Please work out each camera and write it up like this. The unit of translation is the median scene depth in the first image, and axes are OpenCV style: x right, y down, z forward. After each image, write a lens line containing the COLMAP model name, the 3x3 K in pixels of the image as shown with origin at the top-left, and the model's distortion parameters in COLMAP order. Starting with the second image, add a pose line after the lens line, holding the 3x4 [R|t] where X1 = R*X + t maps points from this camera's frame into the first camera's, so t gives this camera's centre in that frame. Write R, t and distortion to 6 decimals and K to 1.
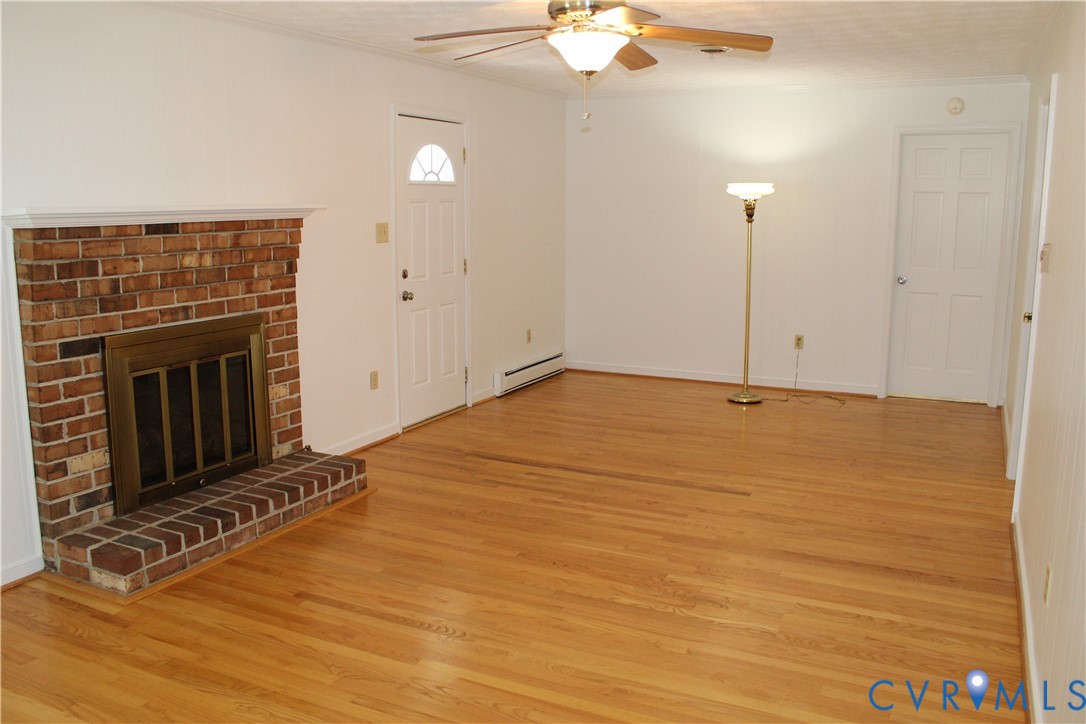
lens RADIAL K [[905.3, 0, 539.8], [0, 905.3, 357.6], [0, 0, 1]] dist [-0.169153, 0.151500]
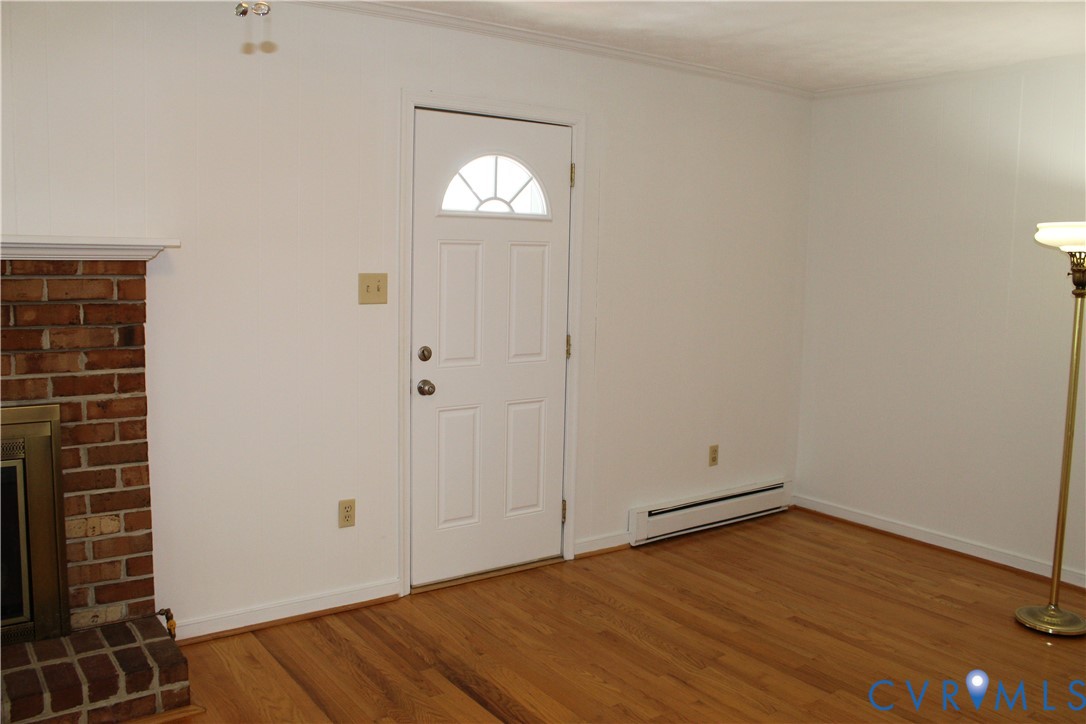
lens RADIAL K [[905.3, 0, 539.8], [0, 905.3, 357.6], [0, 0, 1]] dist [-0.169153, 0.151500]
pose [[0.883704, 0.071867, -0.462497, 0.303770], [-0.100834, 0.994170, -0.038181, -0.100453], [0.457056, 0.080376, 0.885799, 0.632911]]
